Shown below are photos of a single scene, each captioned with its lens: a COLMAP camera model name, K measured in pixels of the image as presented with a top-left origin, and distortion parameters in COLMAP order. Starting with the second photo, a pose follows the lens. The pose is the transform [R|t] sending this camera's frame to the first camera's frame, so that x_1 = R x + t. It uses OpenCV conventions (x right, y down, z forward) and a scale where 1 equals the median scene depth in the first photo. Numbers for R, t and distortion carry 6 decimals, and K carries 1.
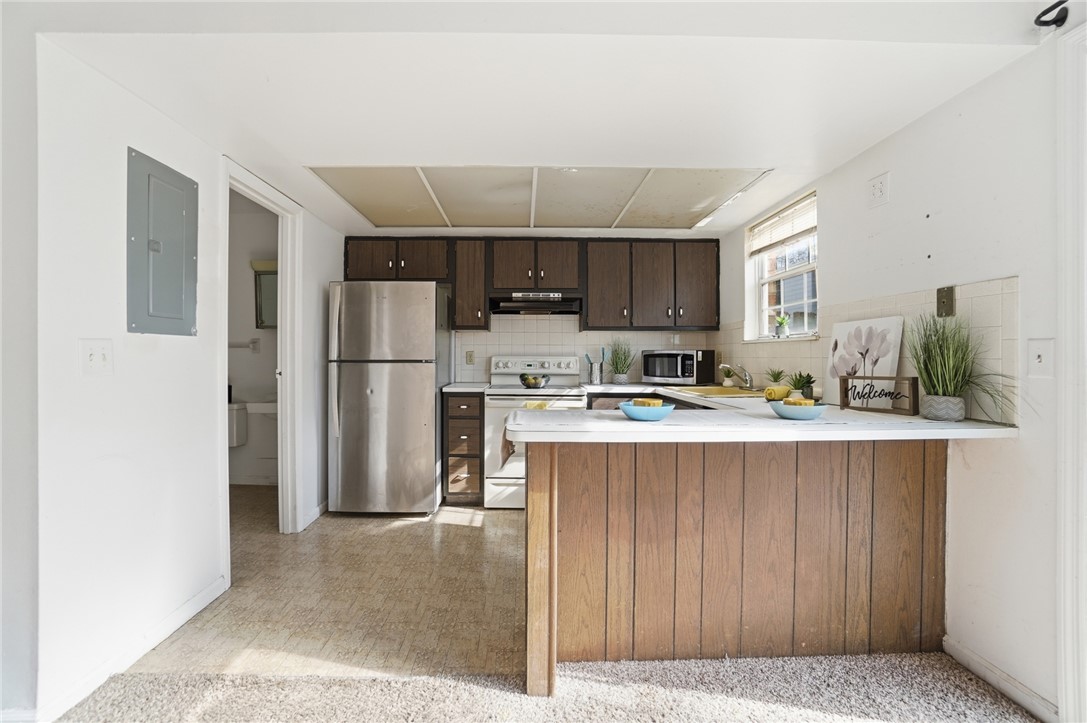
lens RADIAL K [[478.5, 0, 535.0], [0, 478.5, 355.9], [0, 0, 1]] dist [-0.051729, 0.011960]
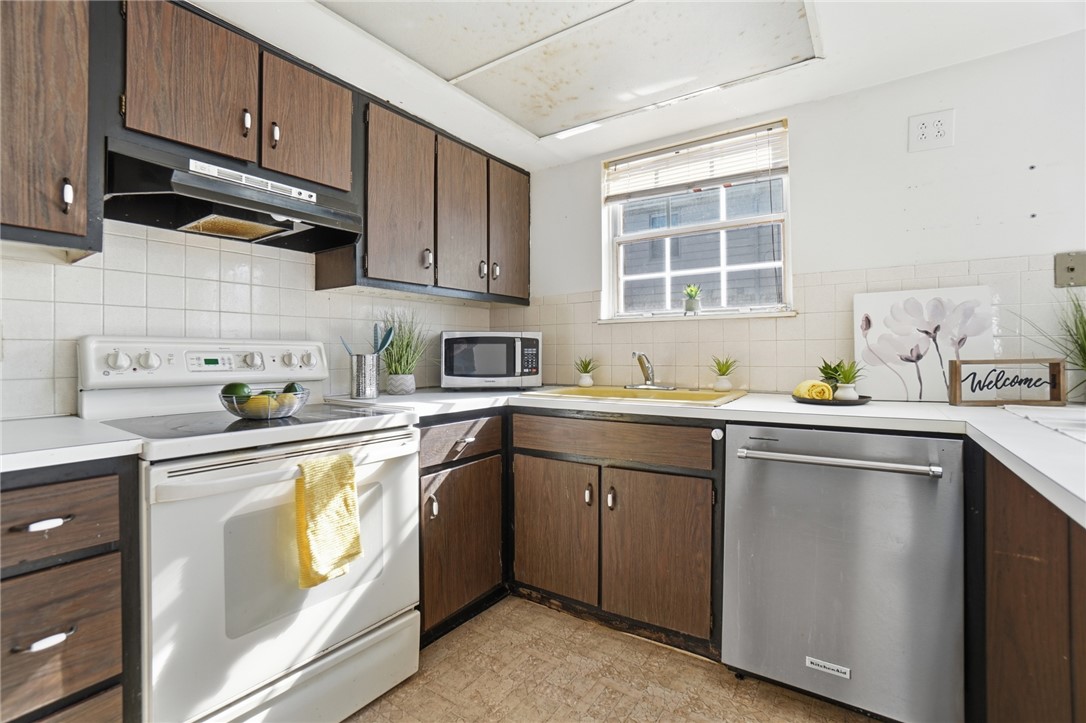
lens RADIAL K [[487.2, 0, 531.2], [0, 487.2, 351.2], [0, 0, 1]] dist [-0.054908, 0.019193]
pose [[0.591332, -0.002158, 0.806425, -0.202872], [0.004927, 0.999987, -0.000937, 0.015268], [-0.806413, 0.004527, 0.591336, 0.653890]]
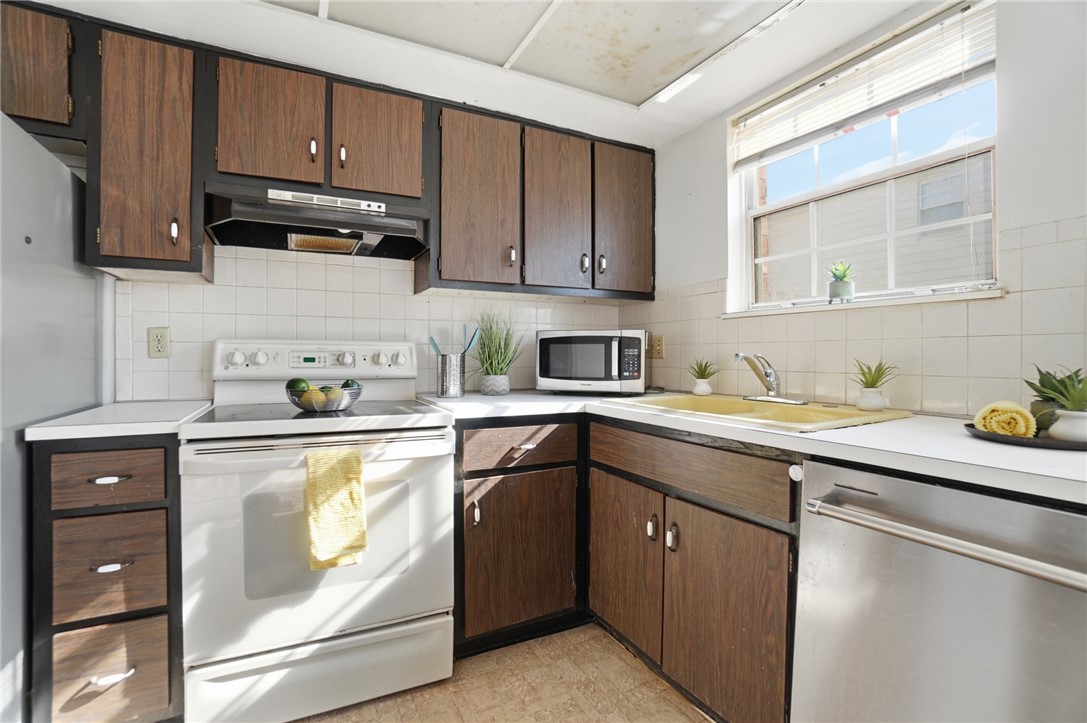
lens RADIAL K [[487.7, 0, 533.7], [0, 487.7, 355.3], [0, 0, 1]] dist [-0.054908, 0.019193]
pose [[0.899711, -0.002032, 0.436481, -0.023165], [0.000170, 0.999991, 0.004305, 0.015978], [-0.436485, -0.003799, 0.899703, 0.575006]]
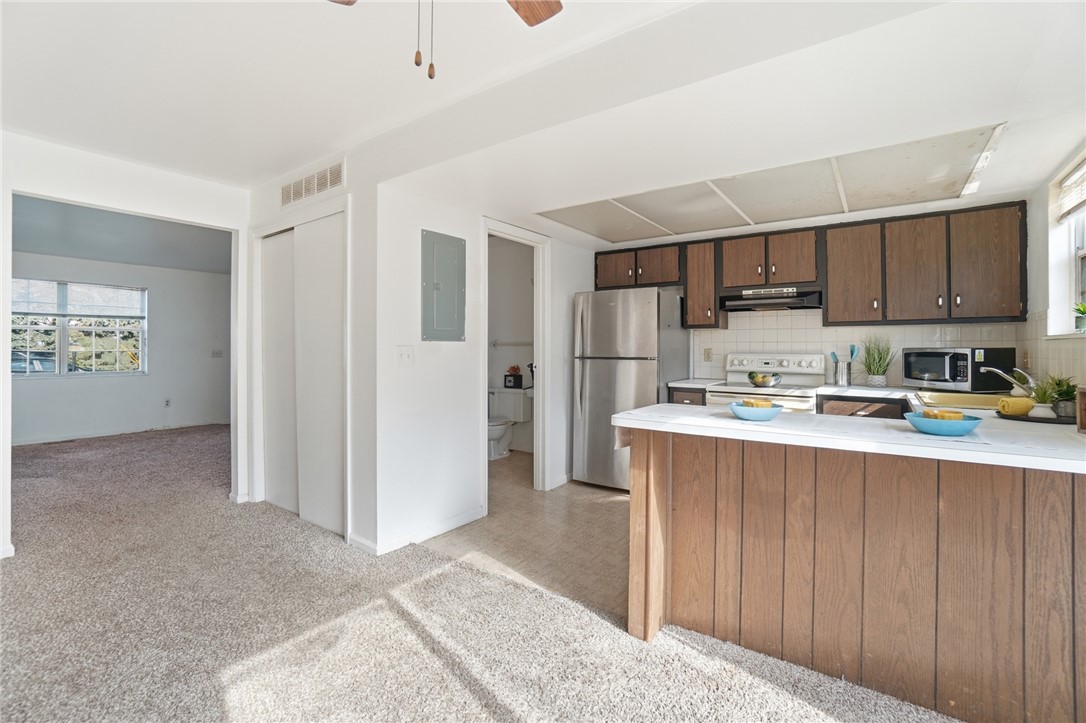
lens RADIAL K [[487.2, 0, 541.1], [0, 487.2, 344.6], [0, 0, 1]] dist [-0.054908, 0.019193]
pose [[0.801992, -0.004862, -0.597316, 0.242375], [-0.000578, 0.999960, -0.008915, -0.010933], [0.597335, 0.007495, 0.801957, -0.067202]]
